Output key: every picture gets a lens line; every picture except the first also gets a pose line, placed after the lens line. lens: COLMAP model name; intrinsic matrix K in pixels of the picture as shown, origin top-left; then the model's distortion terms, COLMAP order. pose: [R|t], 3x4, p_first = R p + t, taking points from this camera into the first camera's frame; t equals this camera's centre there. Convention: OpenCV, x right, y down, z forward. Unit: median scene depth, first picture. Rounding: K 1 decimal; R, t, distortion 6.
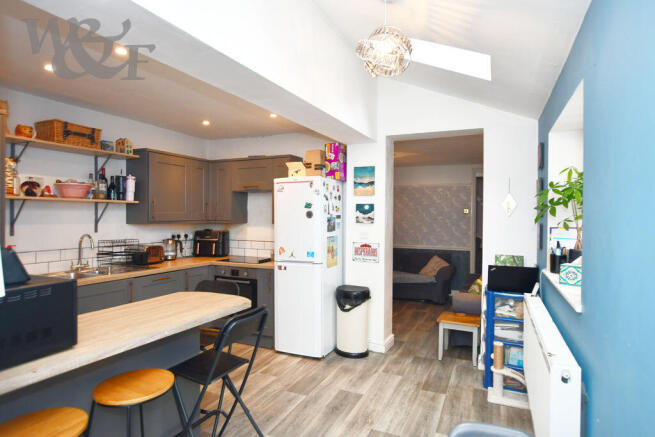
lens RADIAL K [[394.1, 0, 327.1], [0, 394.1, 218.3], [0, 0, 1]] dist [-0.009507, 0.001646]
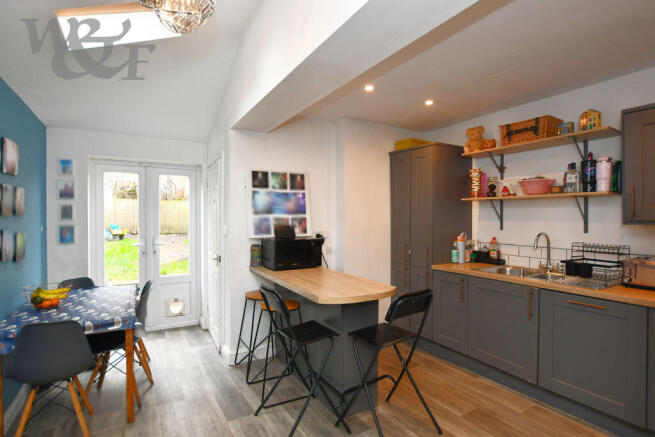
lens RADIAL K [[350.0, 0, 303.3], [0, 350.0, 223.3], [0, 0, 1]] dist [0.005060, 0.000571]
pose [[-0.620954, 0.020208, -0.783586, 0.351096], [-0.000645, 0.999654, 0.026291, -0.002996], [0.783847, 0.016831, -0.620726, 0.965126]]
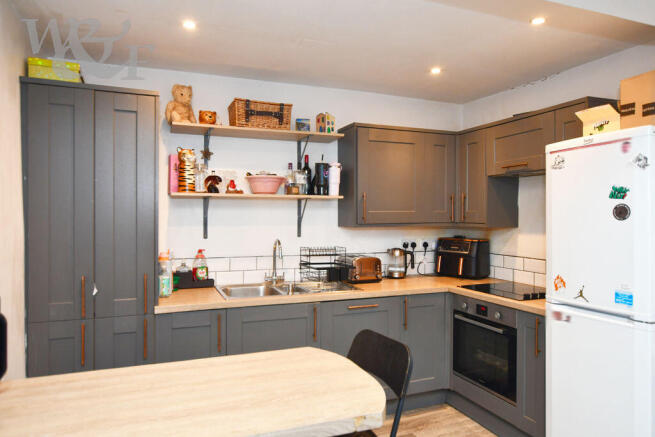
lens RADIAL K [[440.1, 0, 314.5], [0, 440.1, 219.6], [0, 0, 1]] dist [-0.005735, 0.010763]
pose [[0.715766, 0.003319, -0.698332, 0.056918], [-0.003254, 0.999994, 0.001418, -0.000142], [0.698332, 0.001257, 0.715773, 0.372712]]
